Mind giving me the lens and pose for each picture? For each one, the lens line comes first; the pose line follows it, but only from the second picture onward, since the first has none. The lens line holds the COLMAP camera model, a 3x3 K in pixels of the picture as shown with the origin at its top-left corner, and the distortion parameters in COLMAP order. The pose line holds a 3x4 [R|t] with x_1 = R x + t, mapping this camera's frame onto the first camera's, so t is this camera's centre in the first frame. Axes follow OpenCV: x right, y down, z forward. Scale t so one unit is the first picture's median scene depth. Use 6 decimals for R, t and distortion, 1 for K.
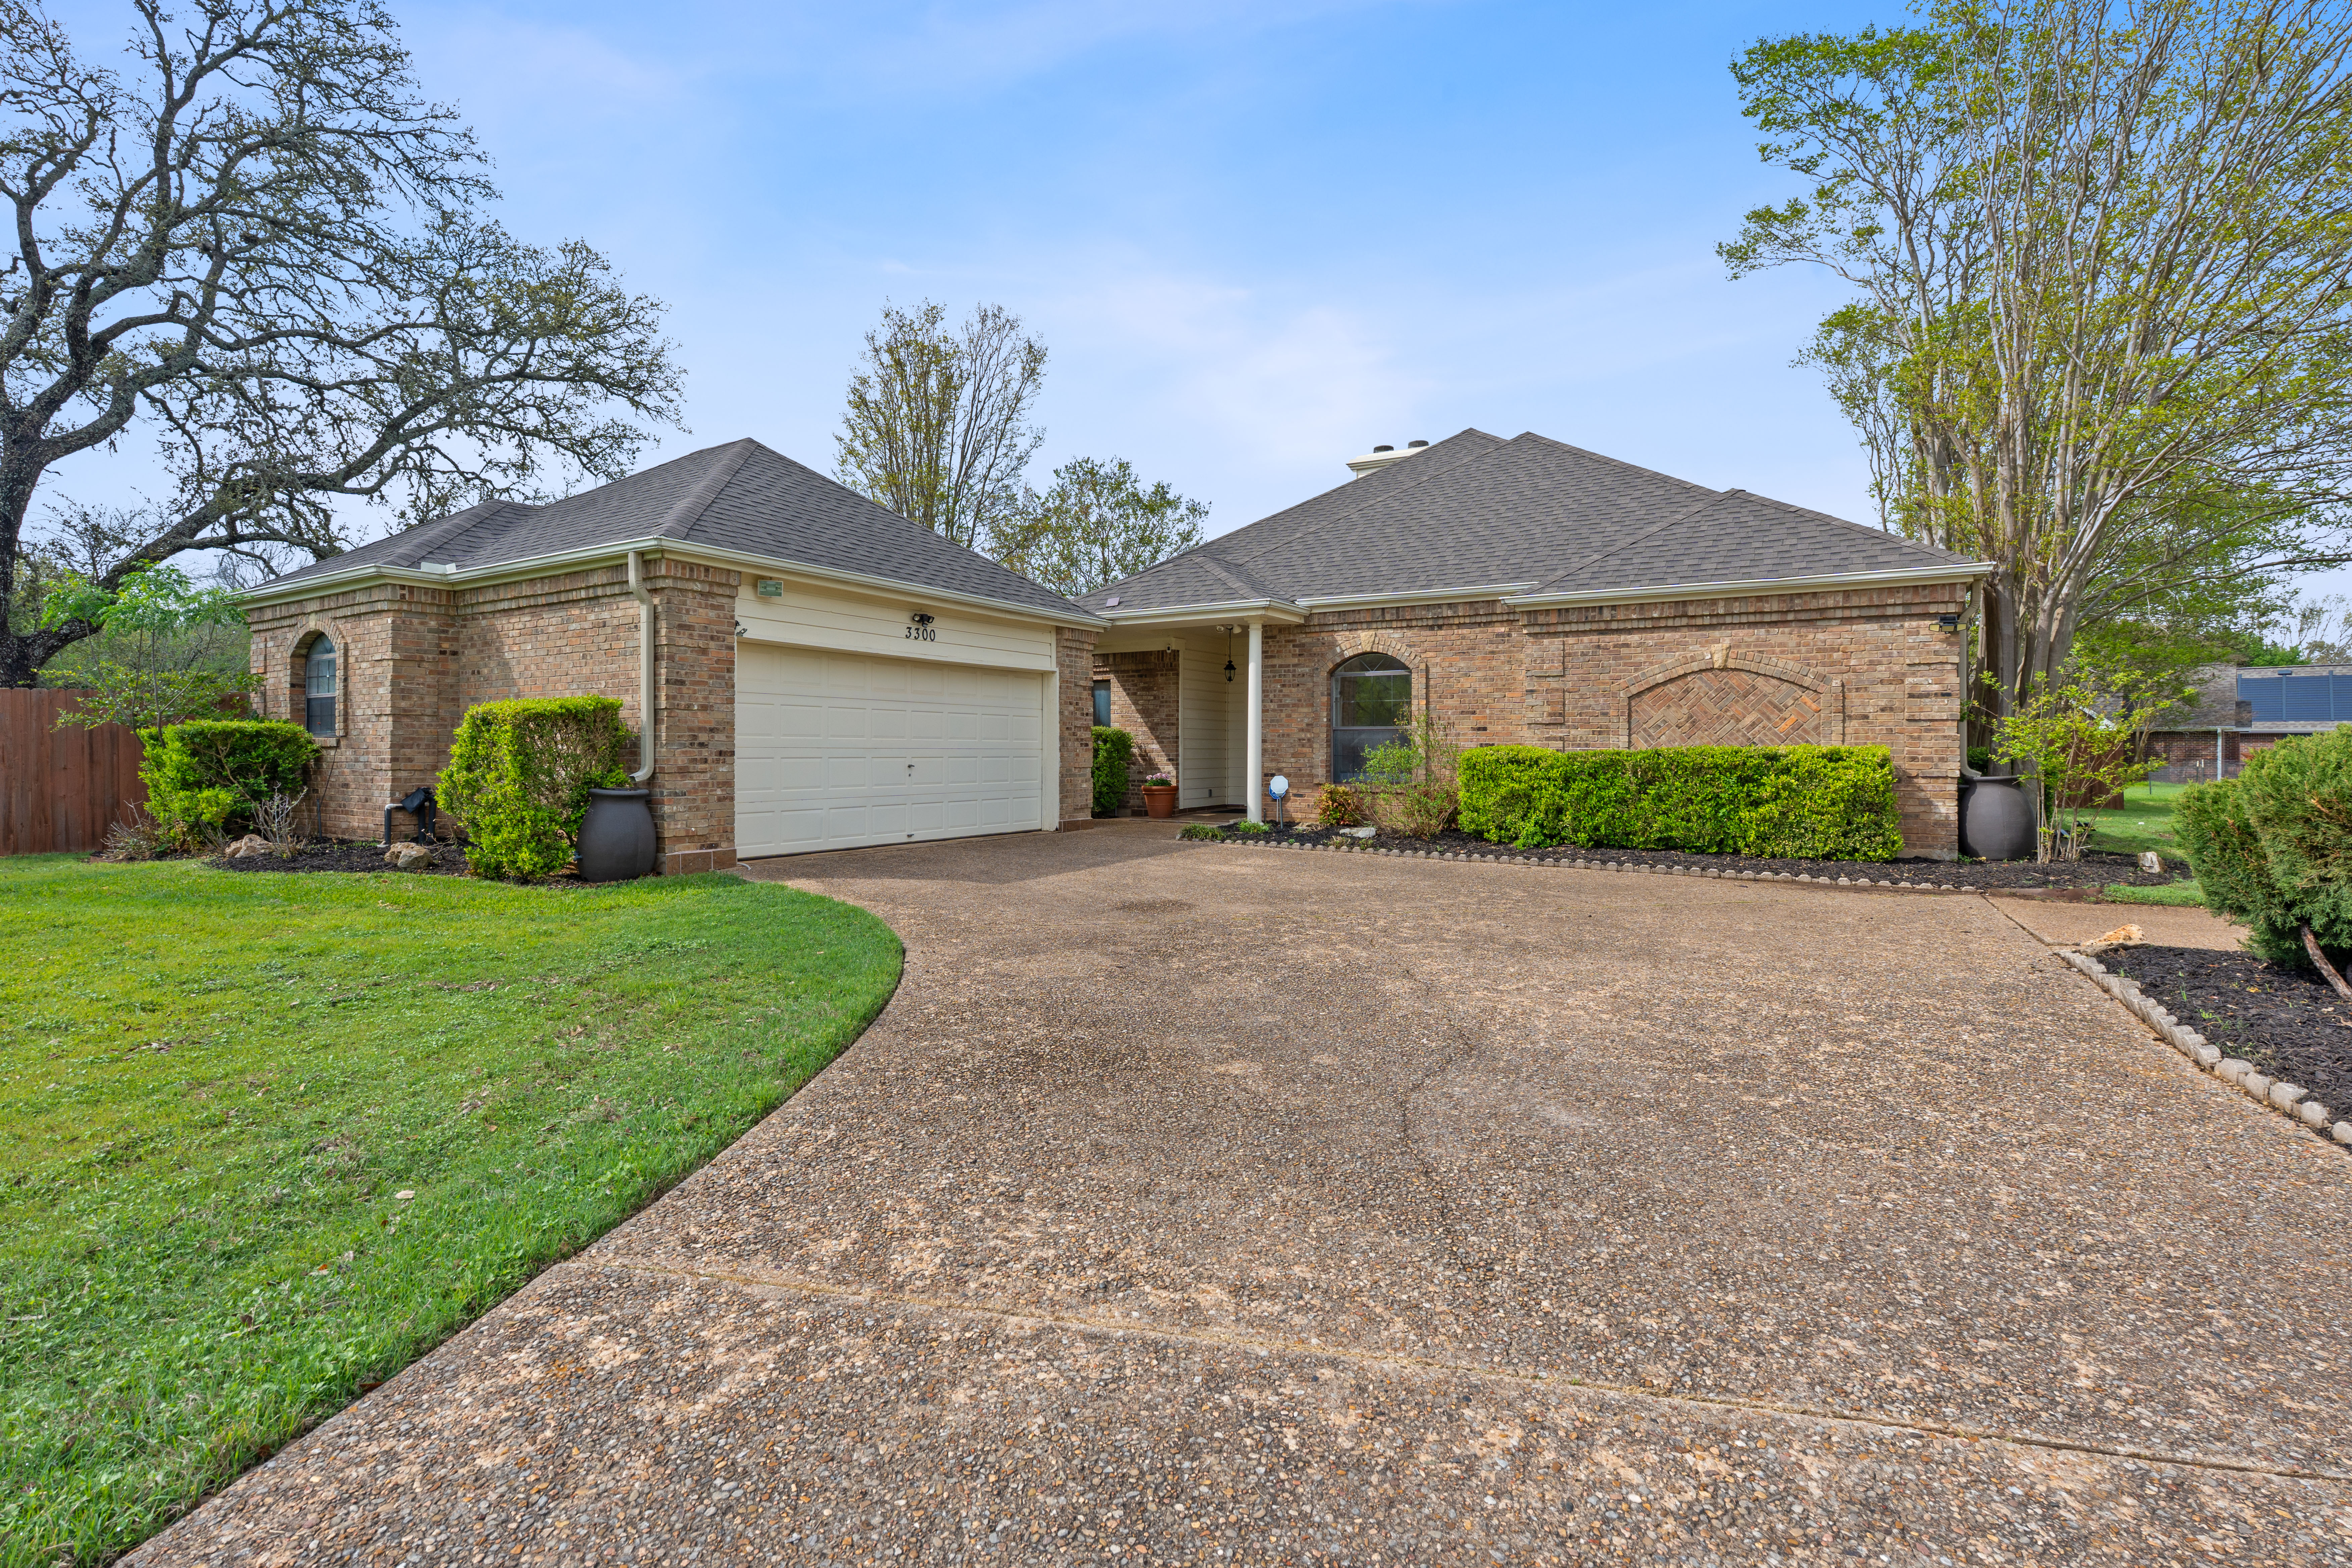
lens RADIAL K [[1048.7, 0, 1178.4], [0, 1048.7, 764.0], [0, 0, 1]] dist [-0.000242, -0.000171]
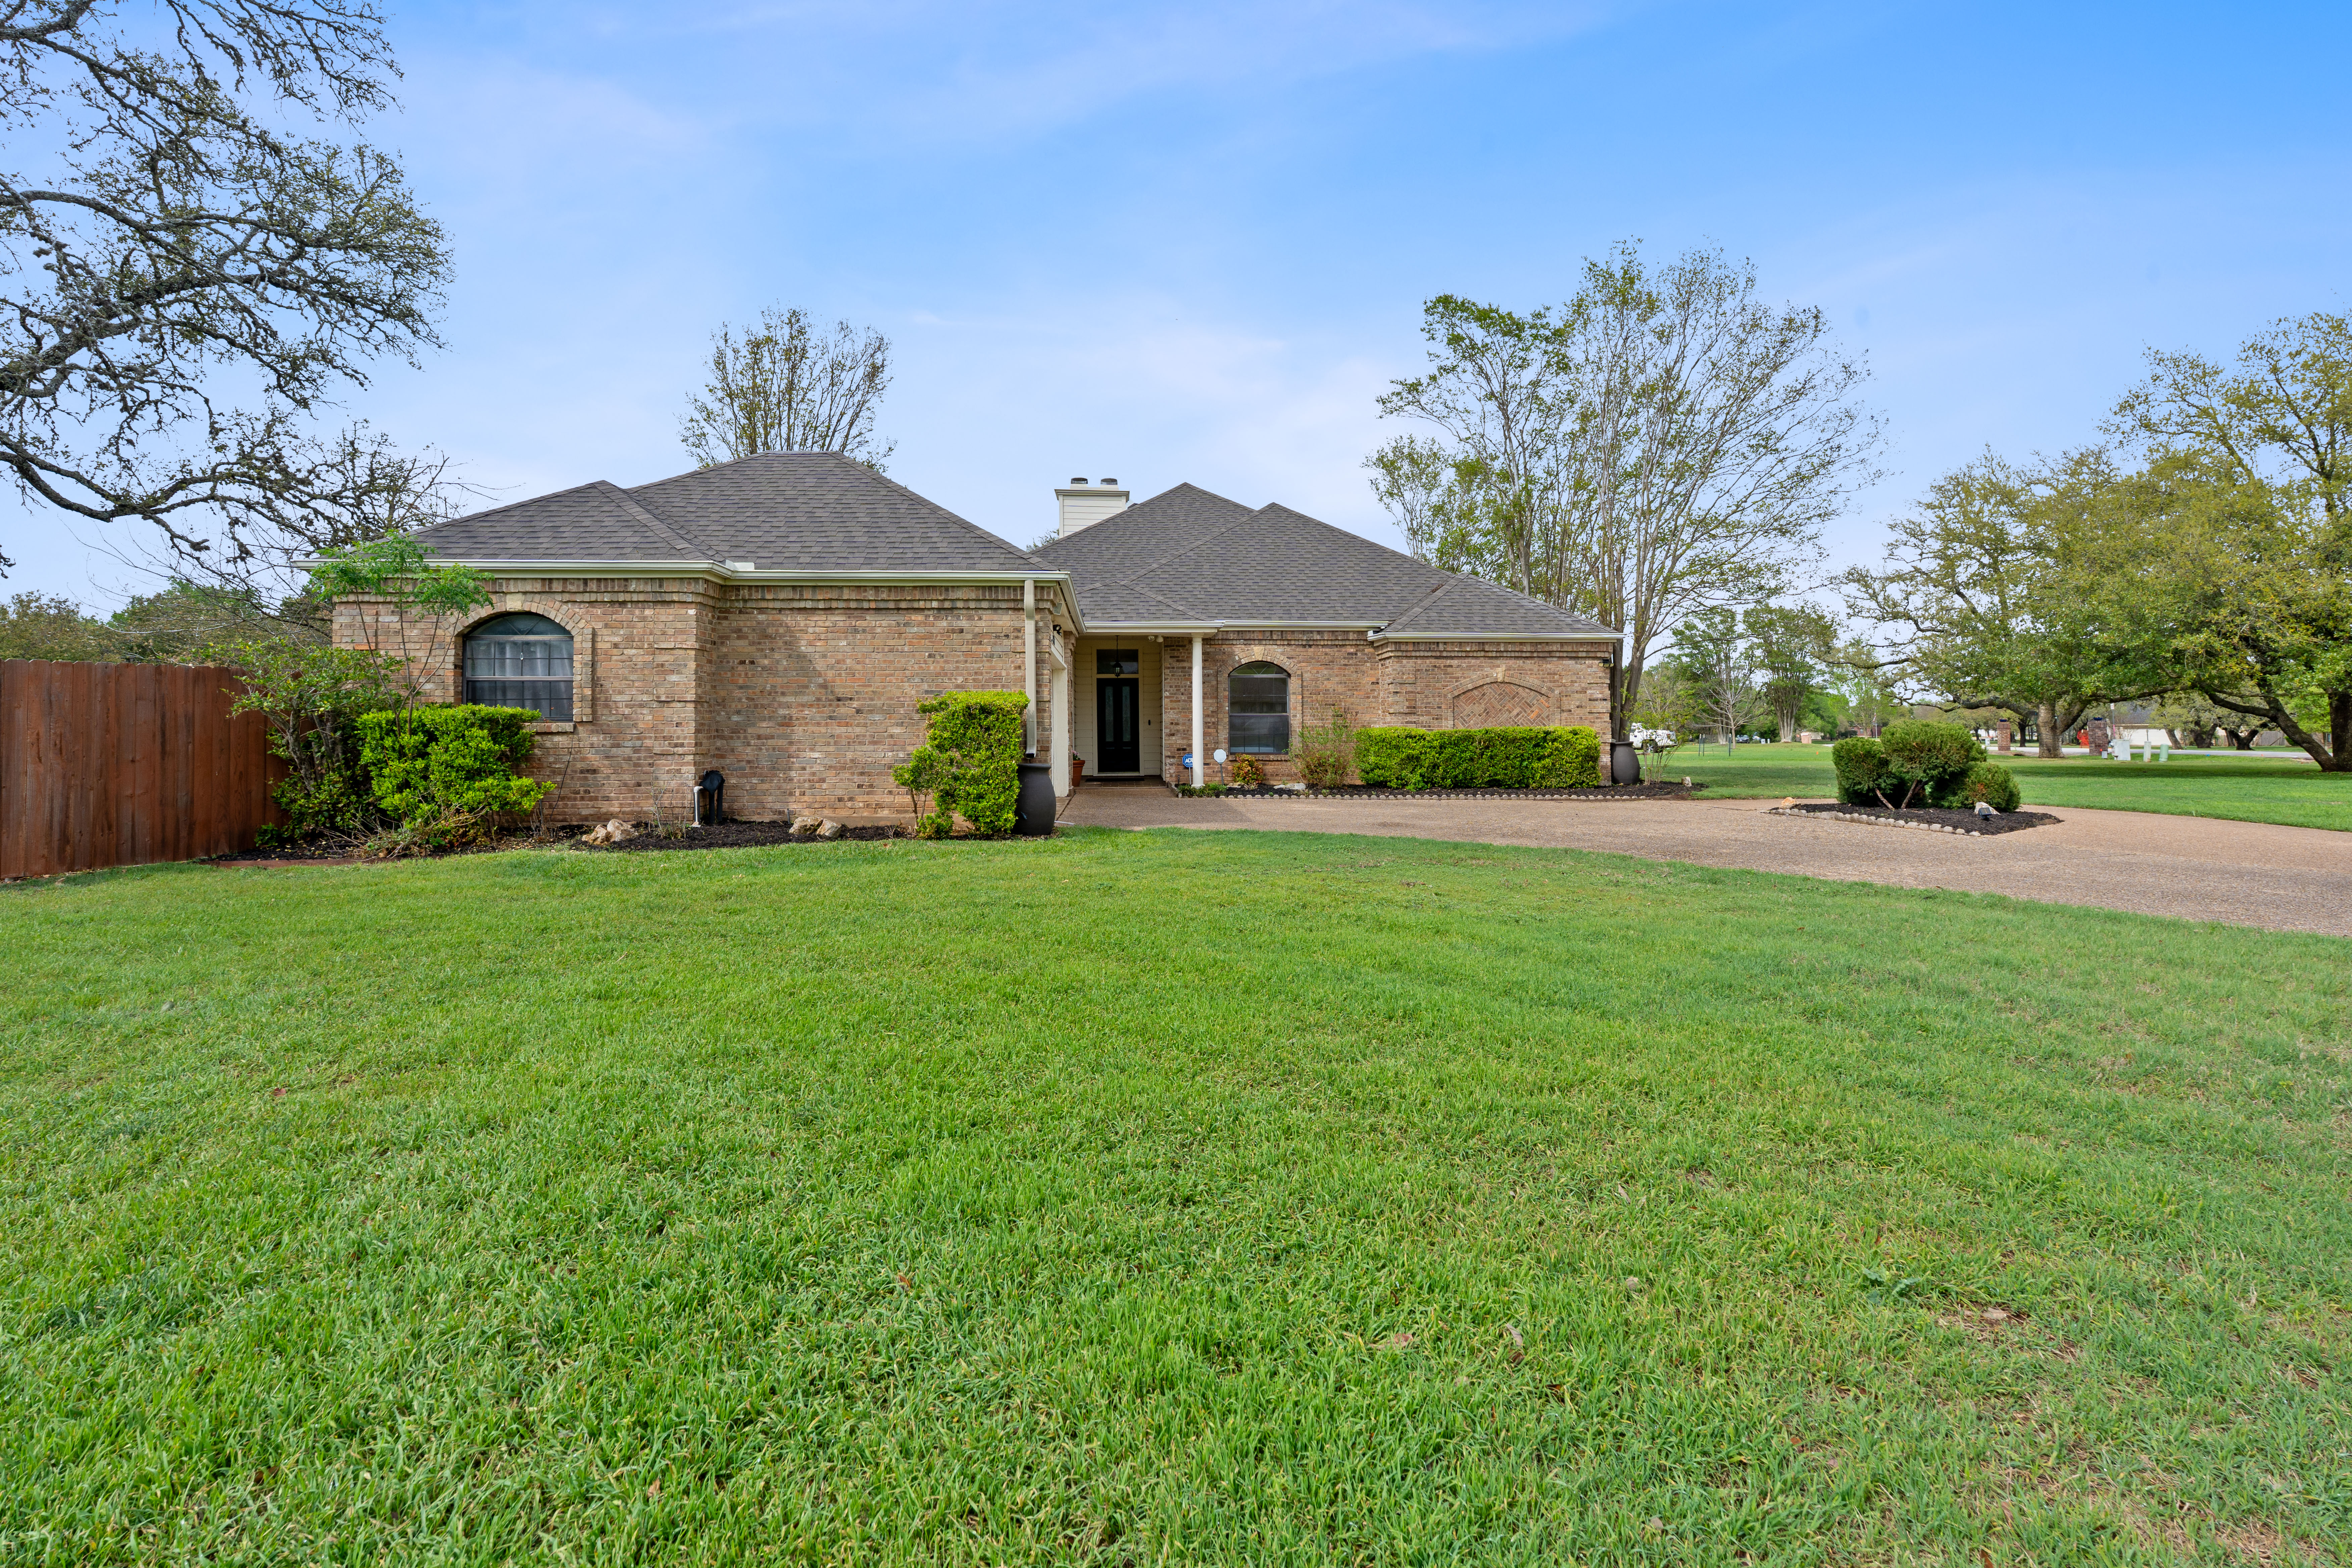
lens RADIAL K [[1045.0, 0, 1180.8], [0, 1045.0, 721.2], [0, 0, 1]] dist [-0.001746, -0.000562]
pose [[0.826987, -0.000694, 0.562221, -0.758466], [0.012654, 0.999769, -0.017379, -0.002578], [-0.562079, 0.021487, 0.826805, -0.111729]]
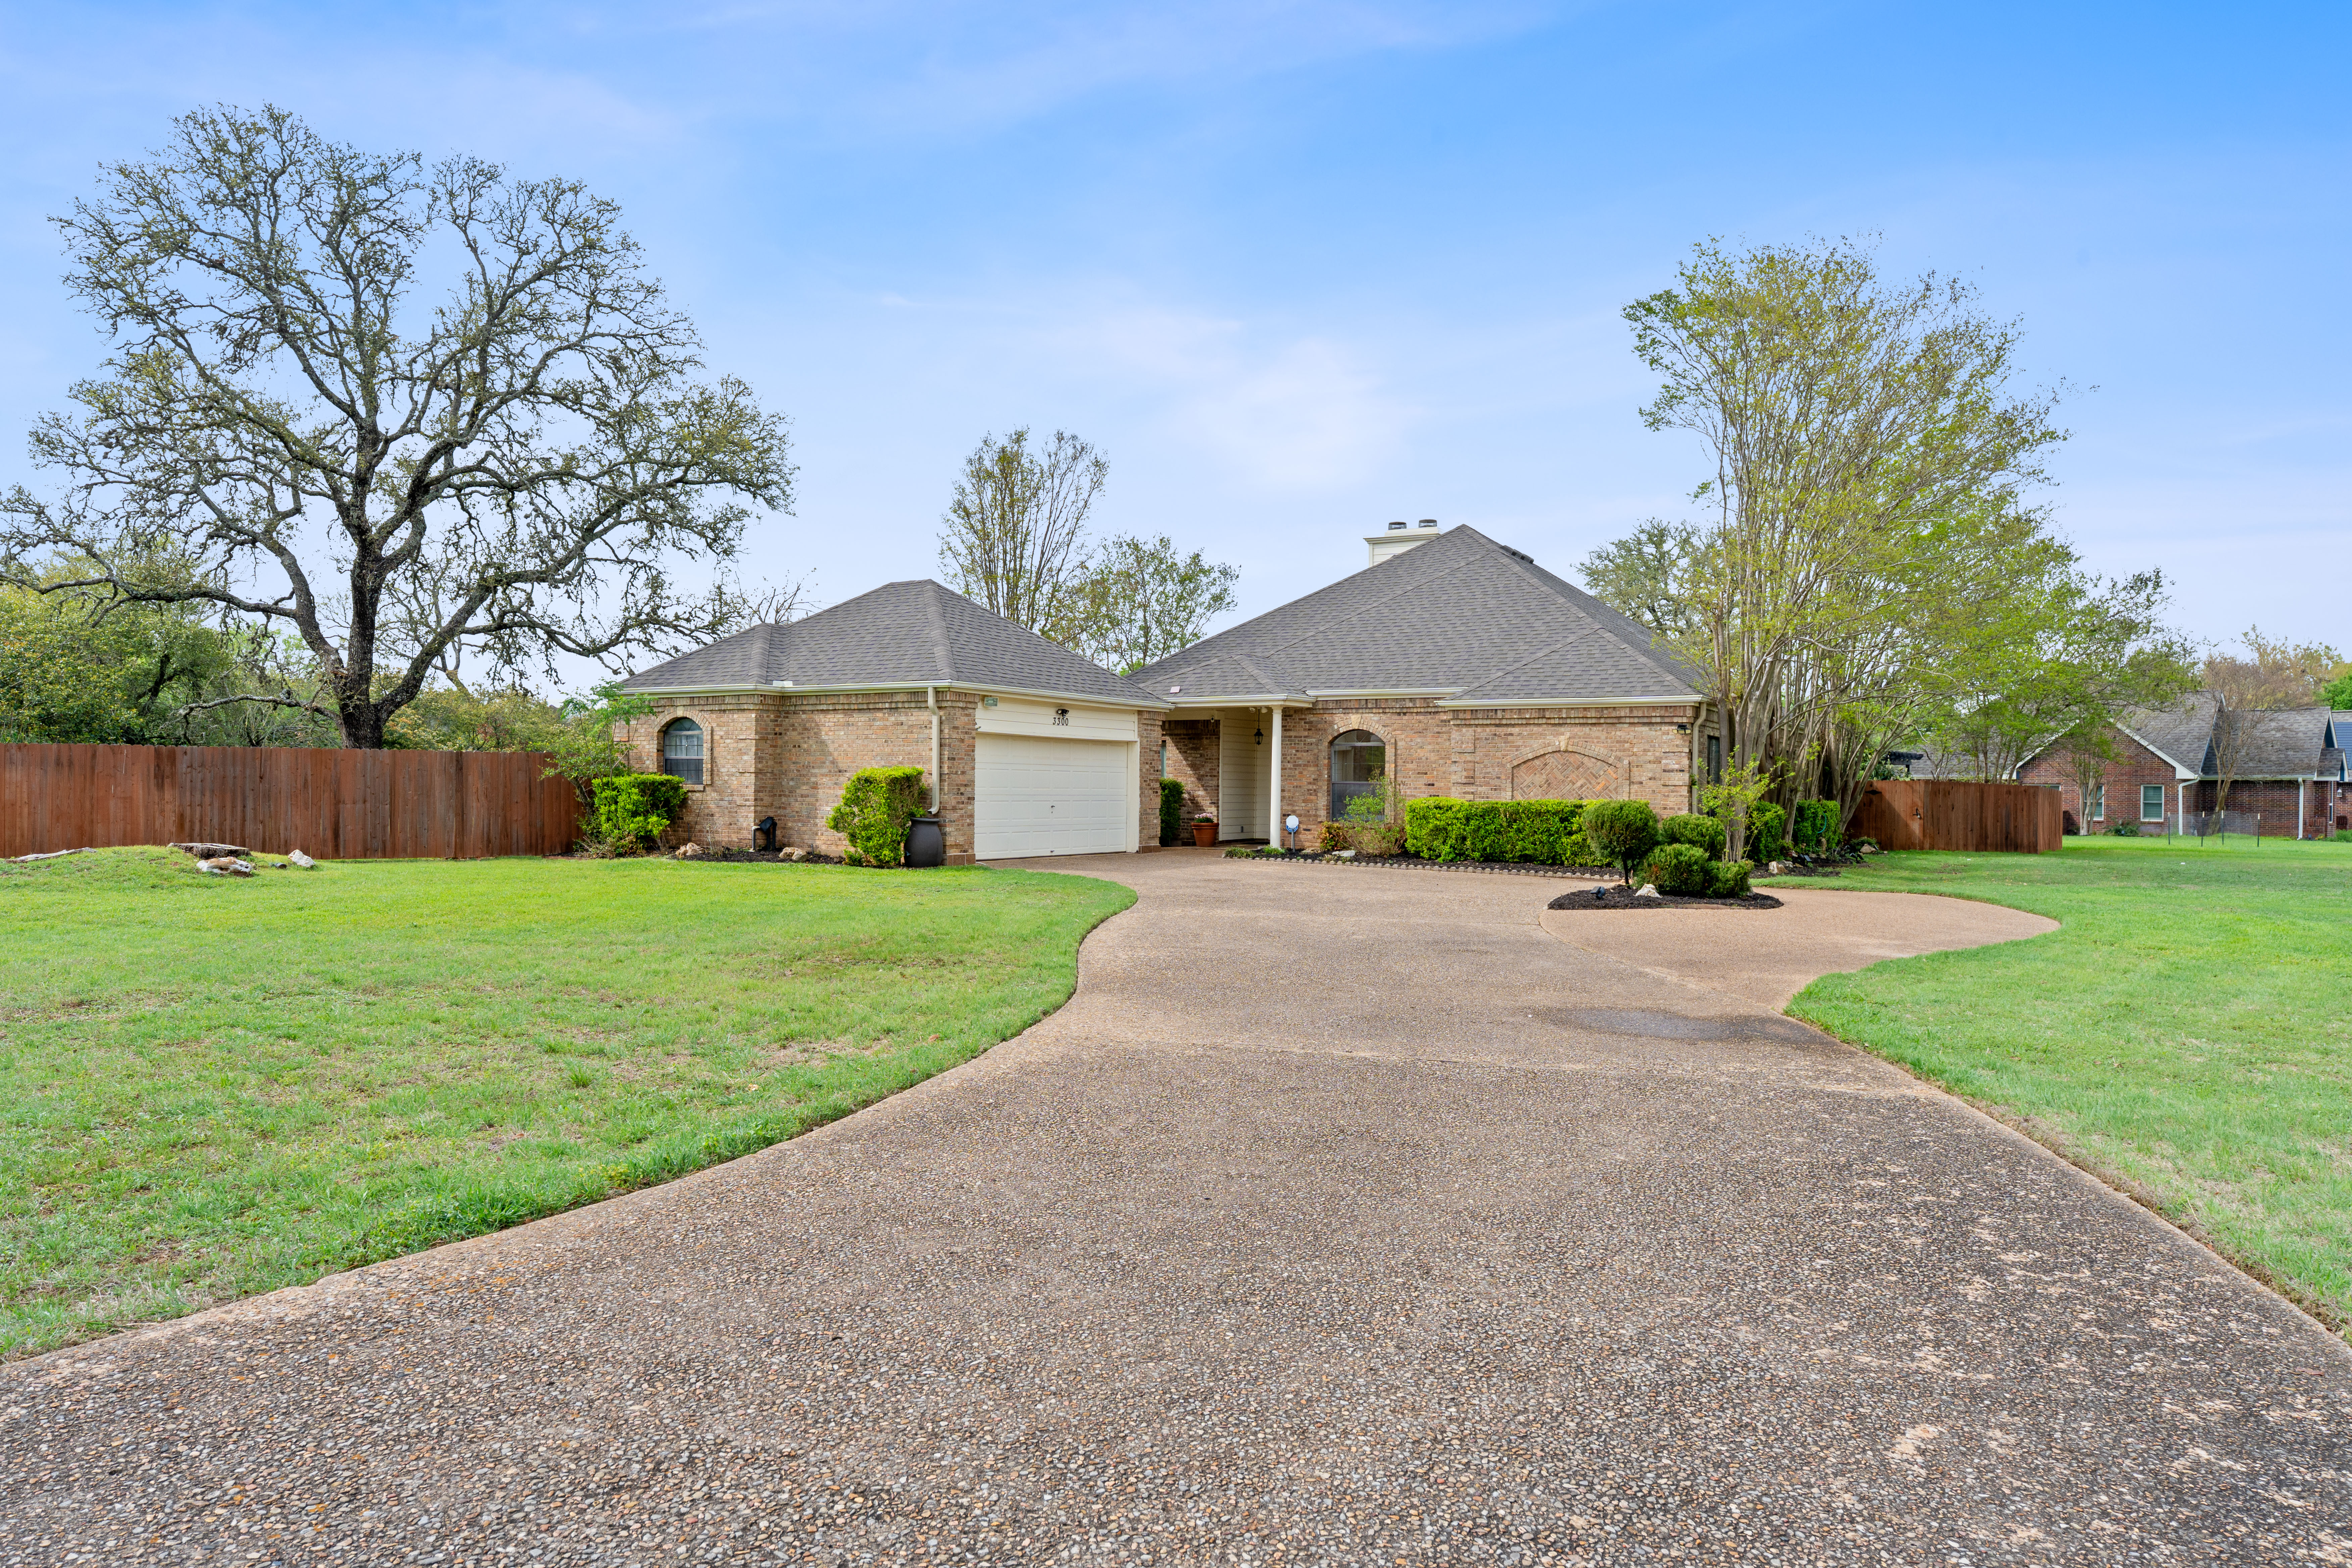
lens RADIAL K [[1397.3, 0, 1175.9], [0, 1397.3, 828.8], [0, 0, 1]] dist [0.024149, 0.000276]
pose [[0.999943, 0.010011, -0.003628, -0.061045], [-0.009943, 0.999784, 0.018252, -0.004191], [0.003810, -0.018215, 0.999827, -0.983986]]
